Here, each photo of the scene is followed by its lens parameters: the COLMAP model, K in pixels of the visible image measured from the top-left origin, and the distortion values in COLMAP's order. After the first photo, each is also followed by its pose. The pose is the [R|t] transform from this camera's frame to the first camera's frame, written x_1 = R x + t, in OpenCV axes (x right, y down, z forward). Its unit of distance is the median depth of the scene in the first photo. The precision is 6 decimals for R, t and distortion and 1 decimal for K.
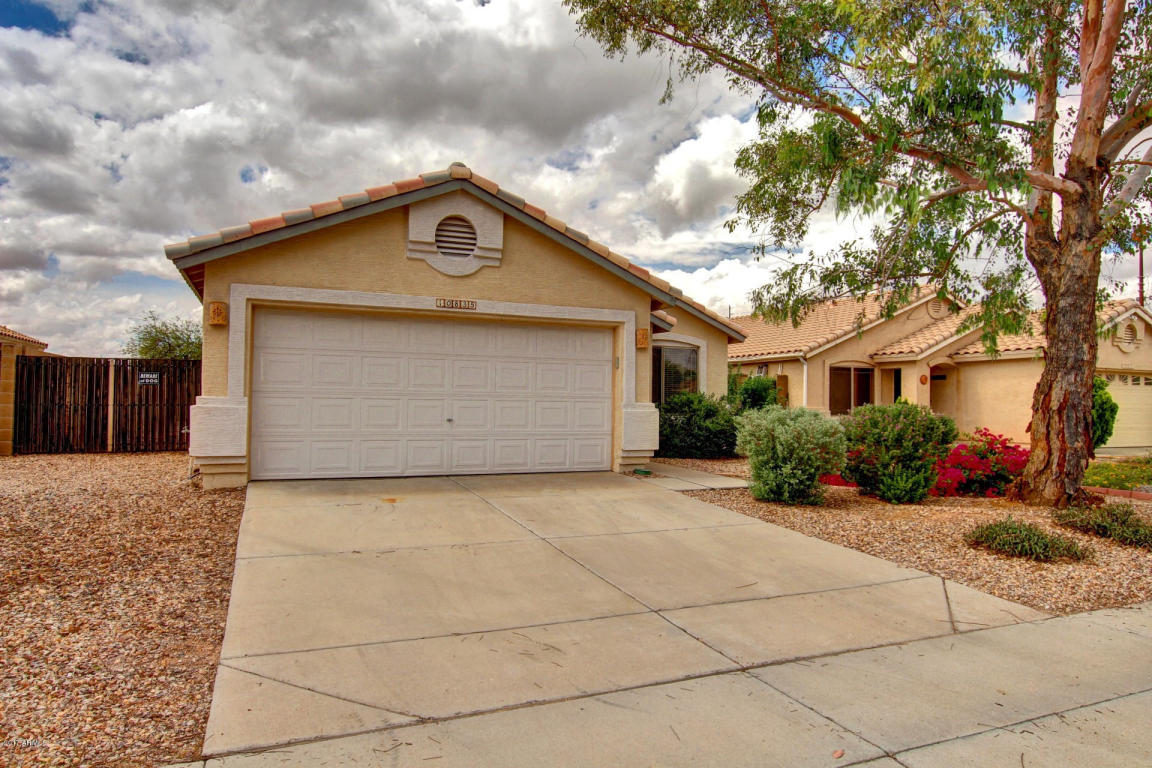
lens RADIAL K [[717.8, 0, 576.0], [0, 717.8, 384.0], [0, 0, 1]] dist [0.001310, 0.000797]
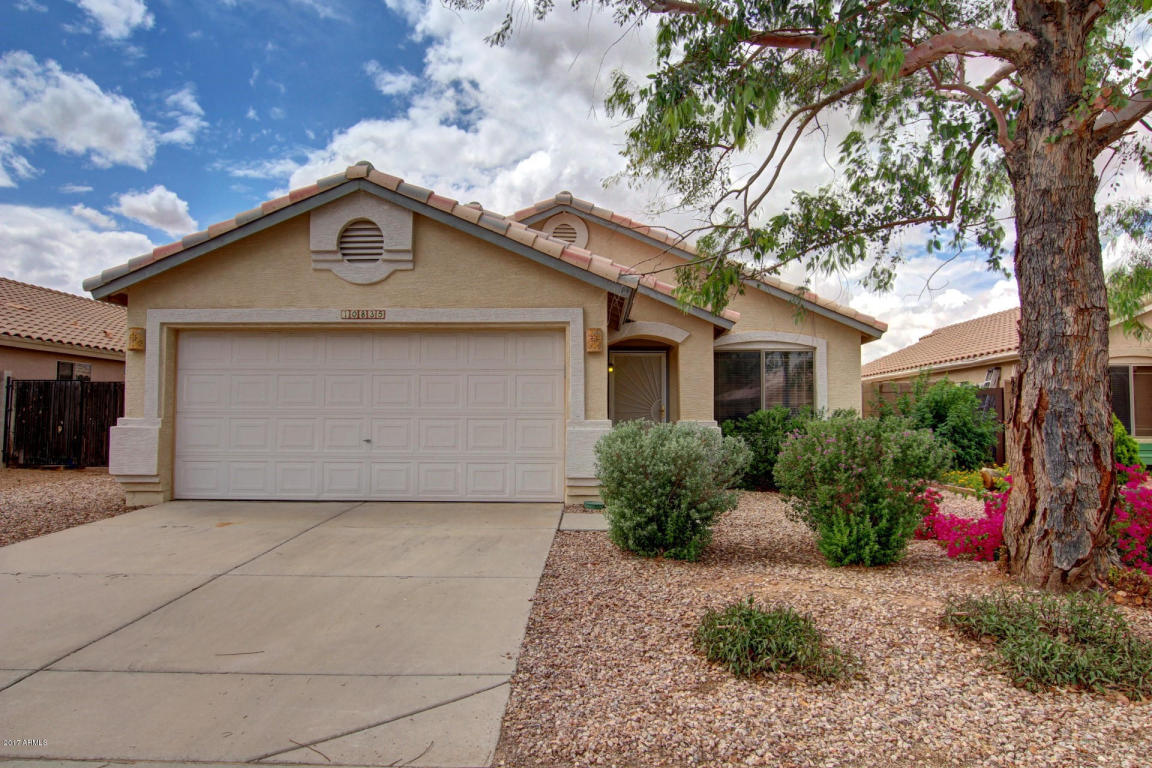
lens RADIAL K [[771.7, 0, 576.0], [0, 771.7, 384.0], [0, 0, 1]] dist [0.003029, 0.000479]
pose [[0.902871, -0.031311, -0.428771, 0.510532], [0.020154, 0.999330, -0.030538, 0.013878], [0.429440, 0.018930, 0.902897, 0.230538]]
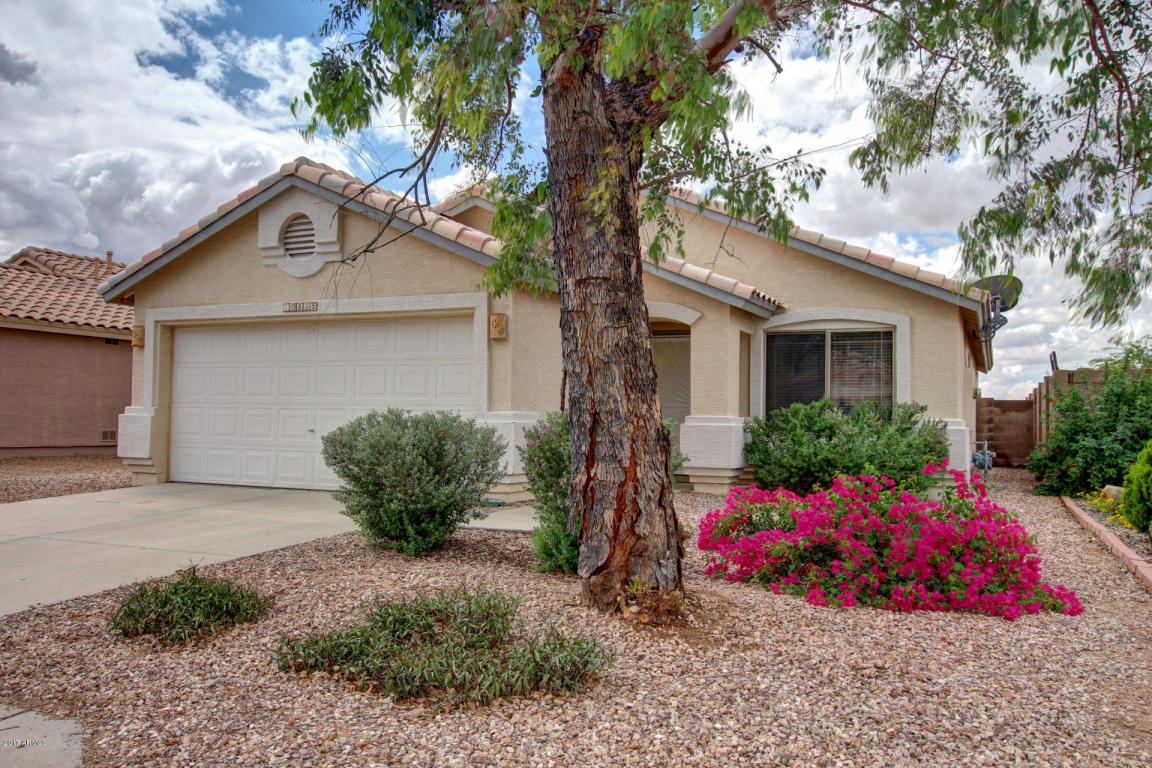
lens RADIAL K [[911.7, 0, 575.9], [0, 911.7, 380.6], [0, 0, 1]] dist [0.046269, 0.001318]
pose [[0.664825, -0.034452, -0.746204, 0.988364], [0.015128, 0.999352, -0.032661, 0.030885], [0.746846, 0.010426, 0.664915, 0.480949]]
